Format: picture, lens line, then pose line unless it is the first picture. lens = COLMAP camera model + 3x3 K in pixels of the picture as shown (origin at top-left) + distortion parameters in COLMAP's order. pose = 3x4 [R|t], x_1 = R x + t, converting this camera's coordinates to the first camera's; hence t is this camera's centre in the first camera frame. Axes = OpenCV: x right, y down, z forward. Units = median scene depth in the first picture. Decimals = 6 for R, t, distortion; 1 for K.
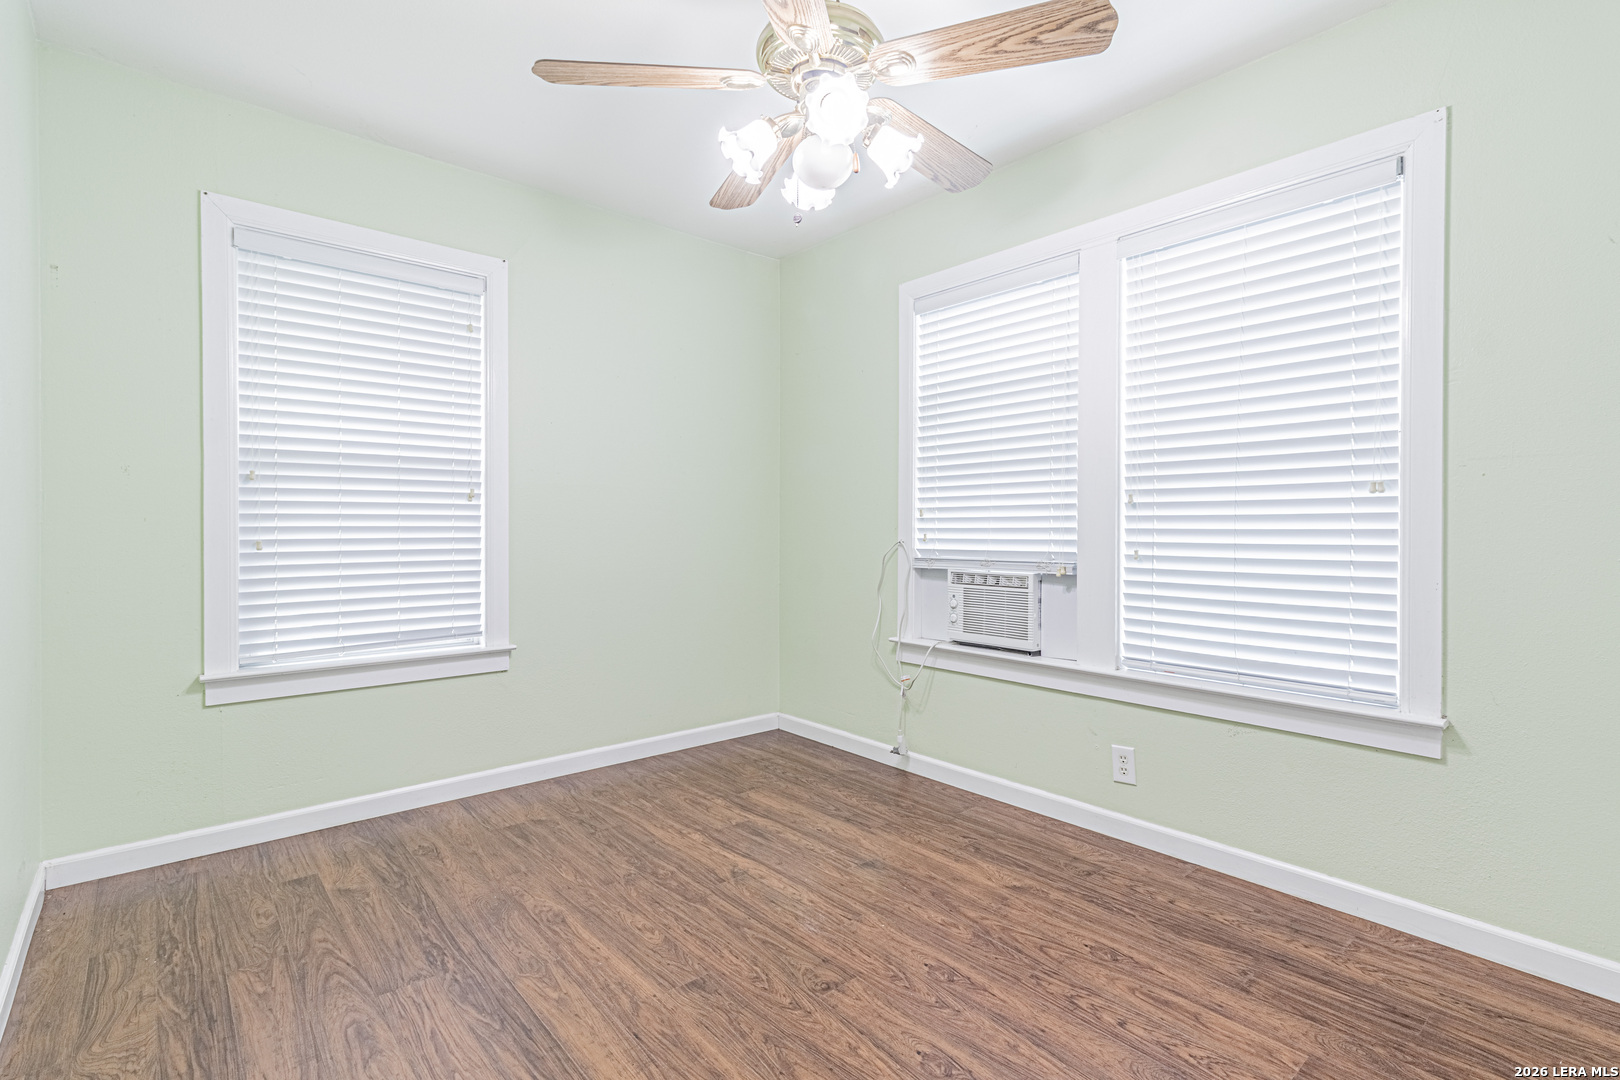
lens RADIAL K [[754.3, 0, 814.8], [0, 754.3, 537.0], [0, 0, 1]] dist [0.001398, 0.000411]
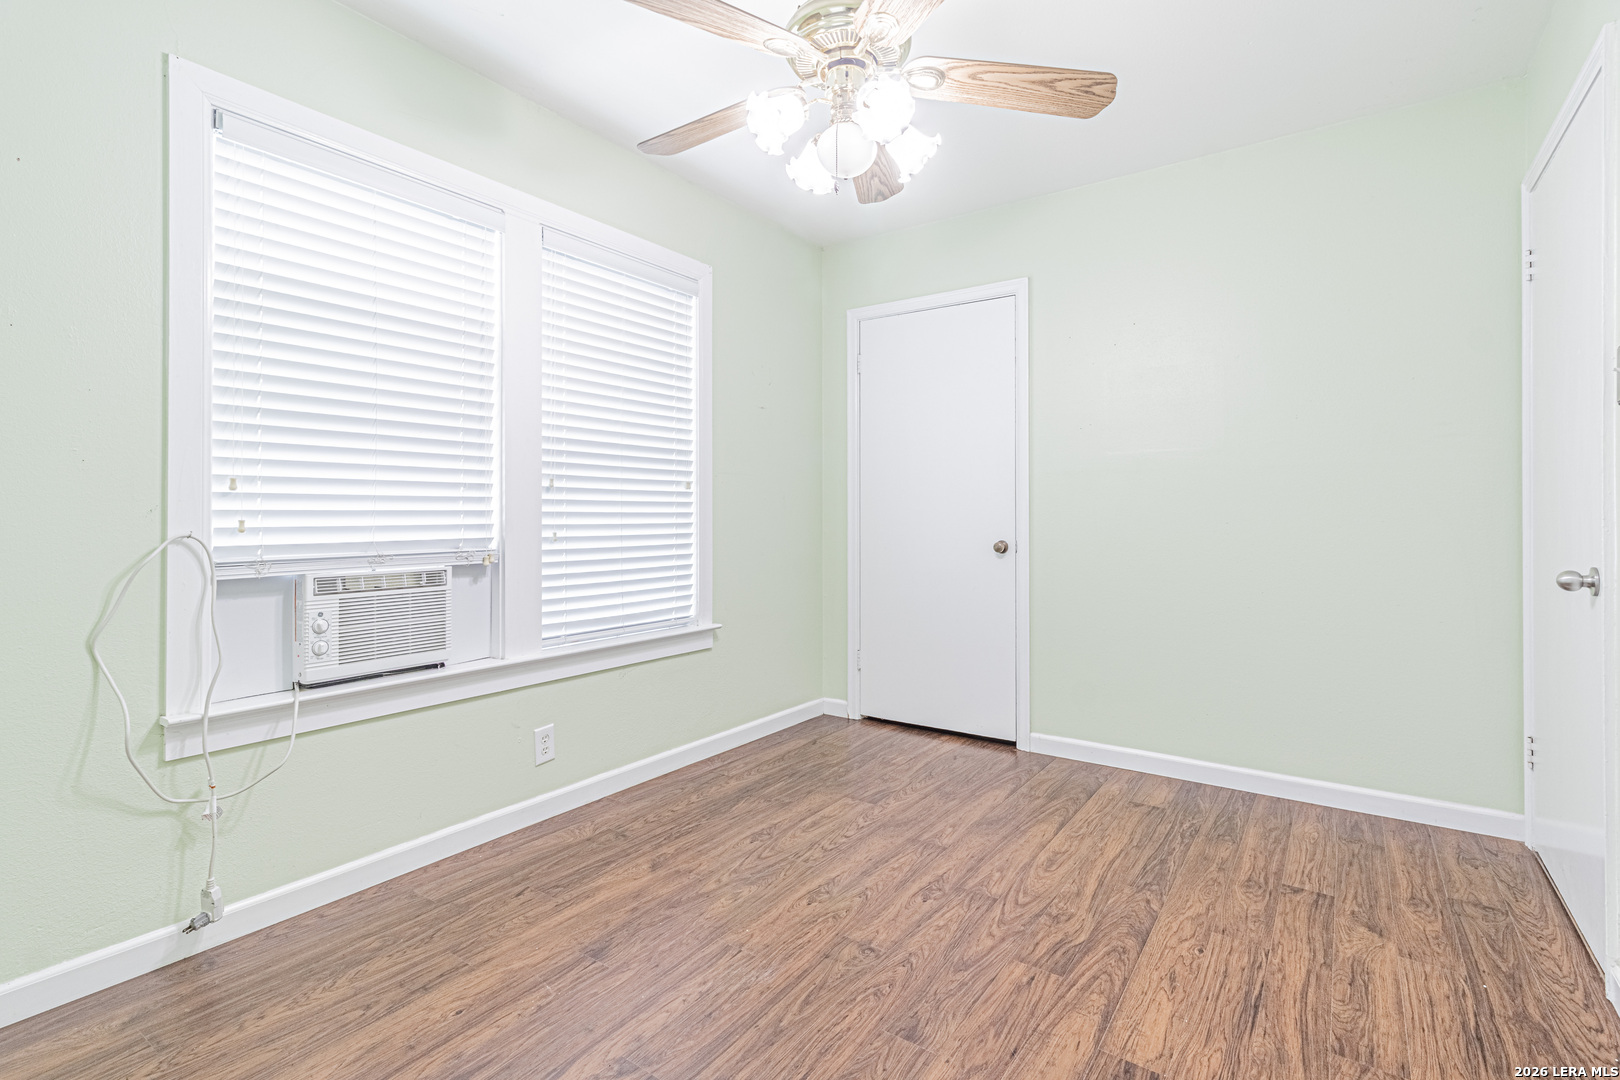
lens RADIAL K [[754.3, 0, 814.0], [0, 754.3, 514.4], [0, 0, 1]] dist [0.001398, 0.000411]
pose [[-0.234106, -0.002220, 0.972208, -0.716126], [0.010700, 0.999931, 0.004860, -0.009163], [-0.972152, 0.011541, -0.234066, 0.956982]]
